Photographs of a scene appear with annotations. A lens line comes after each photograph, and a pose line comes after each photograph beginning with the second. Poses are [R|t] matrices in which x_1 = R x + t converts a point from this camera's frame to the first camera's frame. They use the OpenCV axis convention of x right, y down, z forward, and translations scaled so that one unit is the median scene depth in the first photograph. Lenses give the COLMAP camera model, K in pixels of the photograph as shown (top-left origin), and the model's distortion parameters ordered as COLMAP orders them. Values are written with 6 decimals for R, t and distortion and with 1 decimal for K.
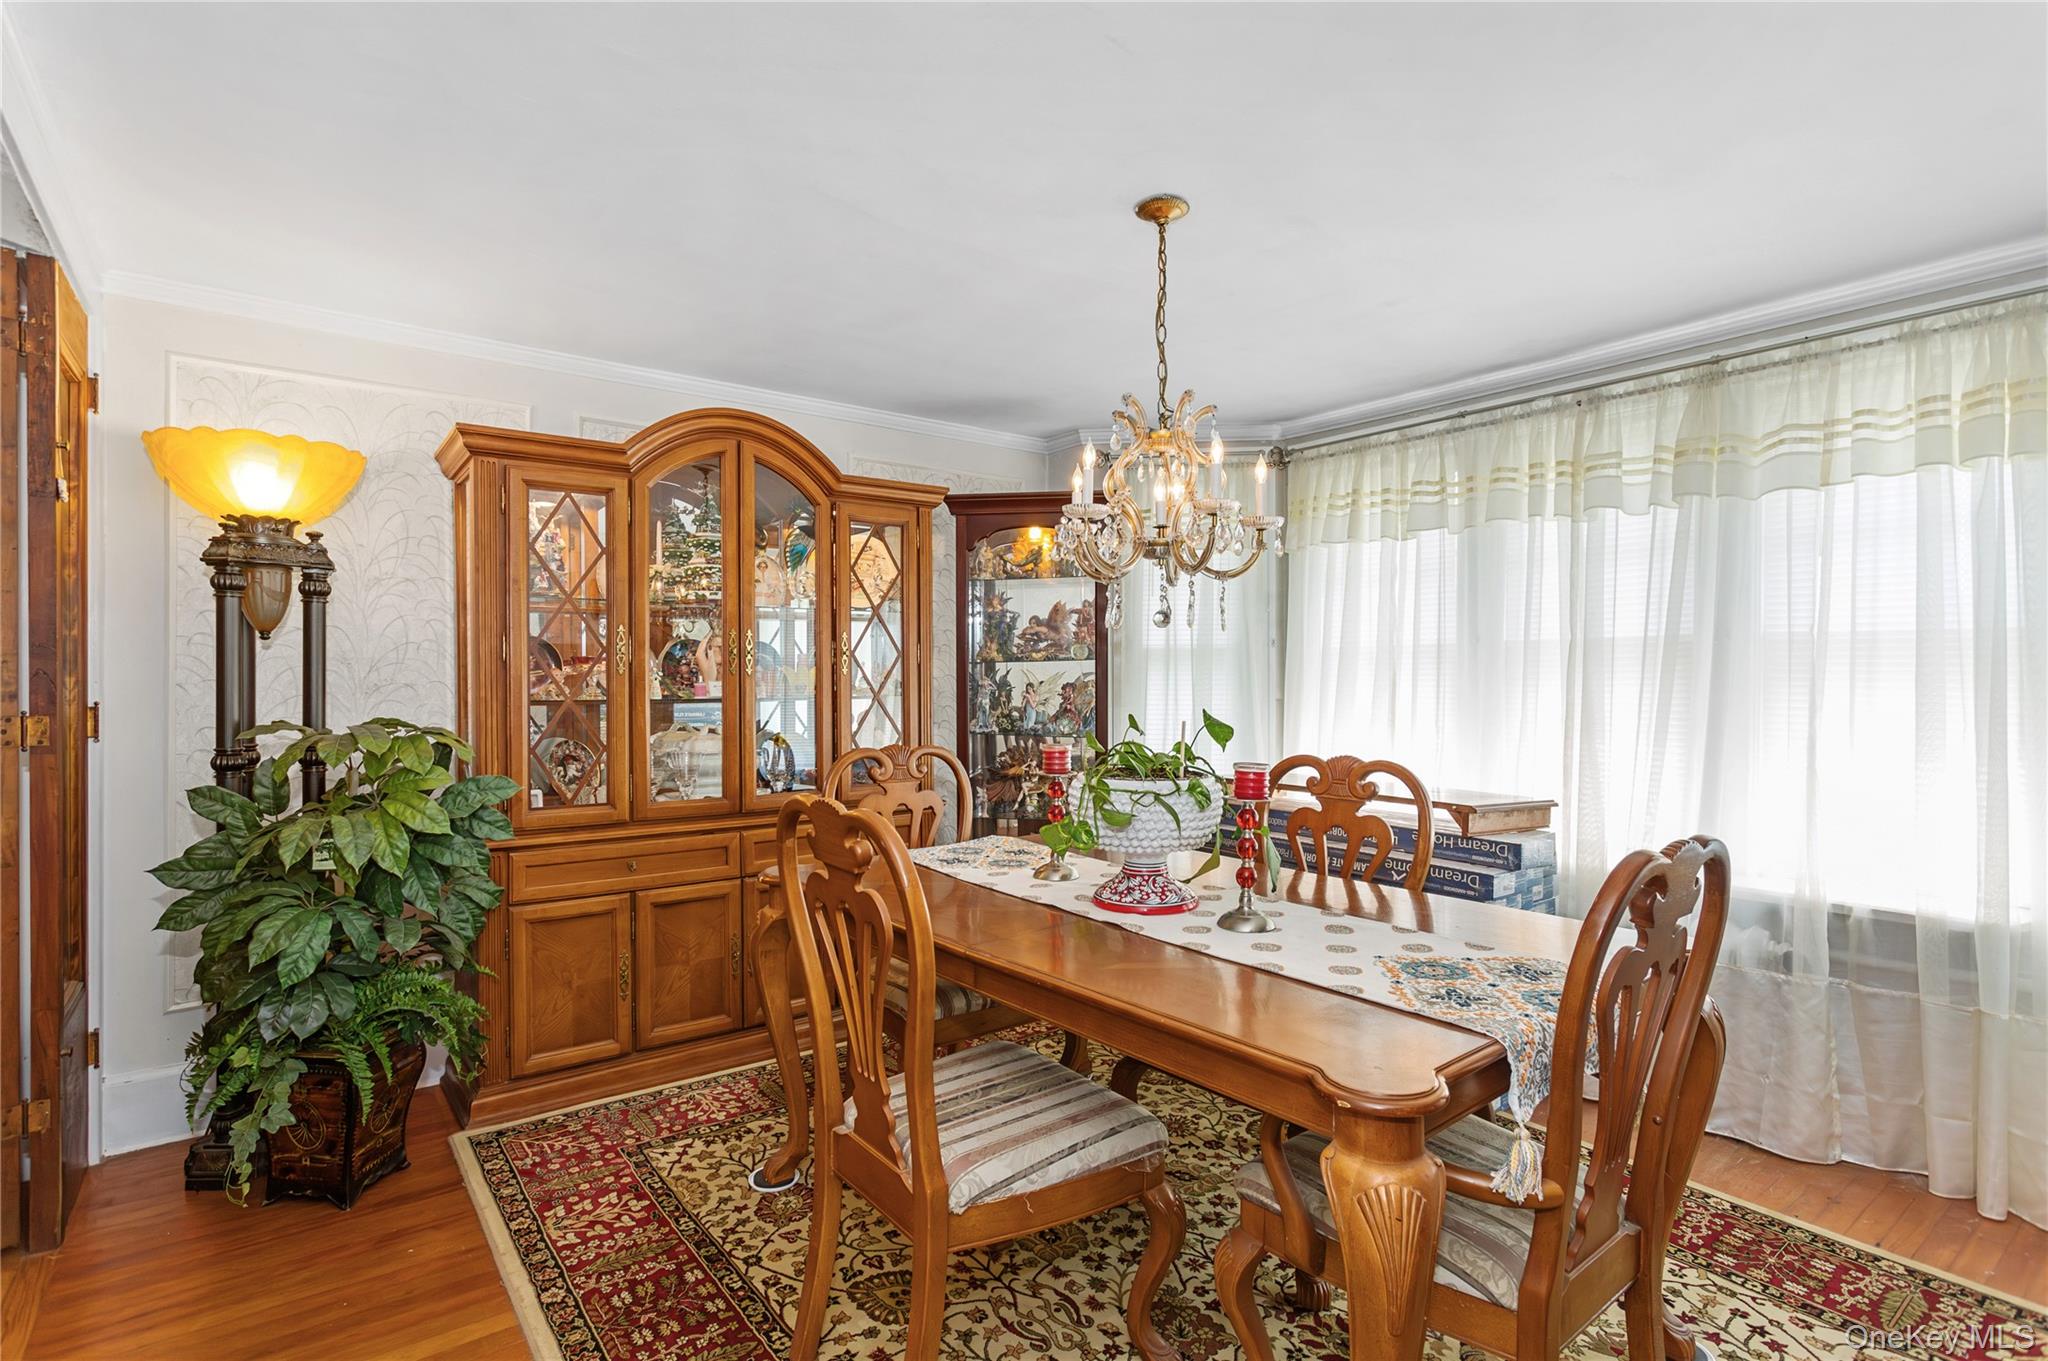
lens RADIAL K [[1000.5, 0, 1003.2], [0, 1000.5, 668.5], [0, 0, 1]] dist [0.003362, 0.000322]
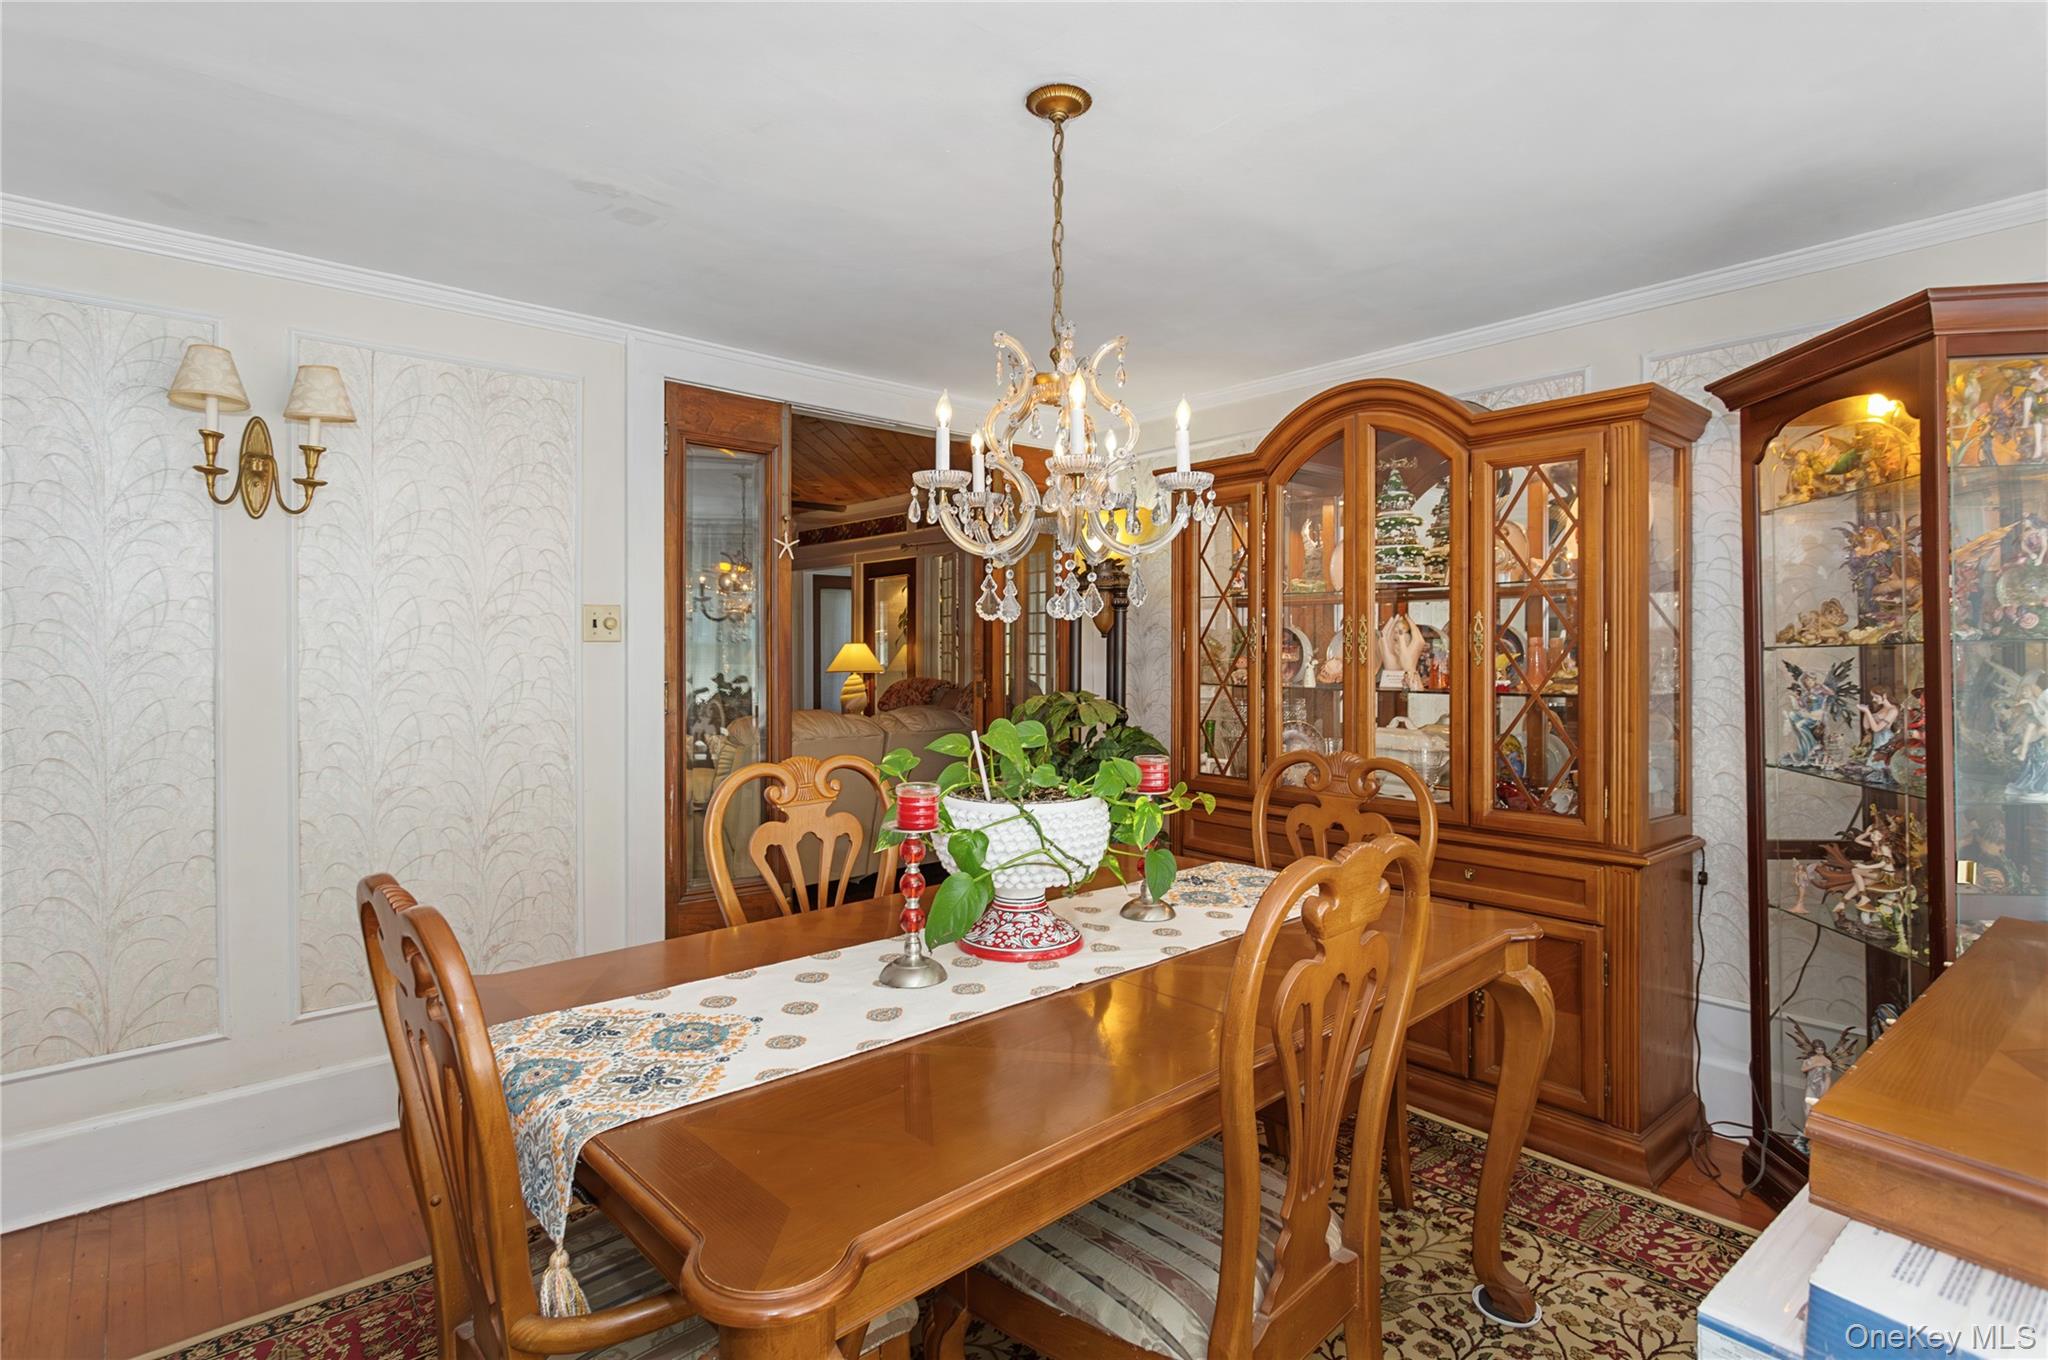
lens RADIAL K [[1000.5, 0, 1003.2], [0, 1000.5, 668.0], [0, 0, 1]] dist [0.003362, 0.000322]
pose [[0.072722, 0.016294, -0.997219, 0.965489], [0.004534, 0.999851, 0.016668, -0.013489], [0.997342, -0.005734, 0.072637, 0.909586]]
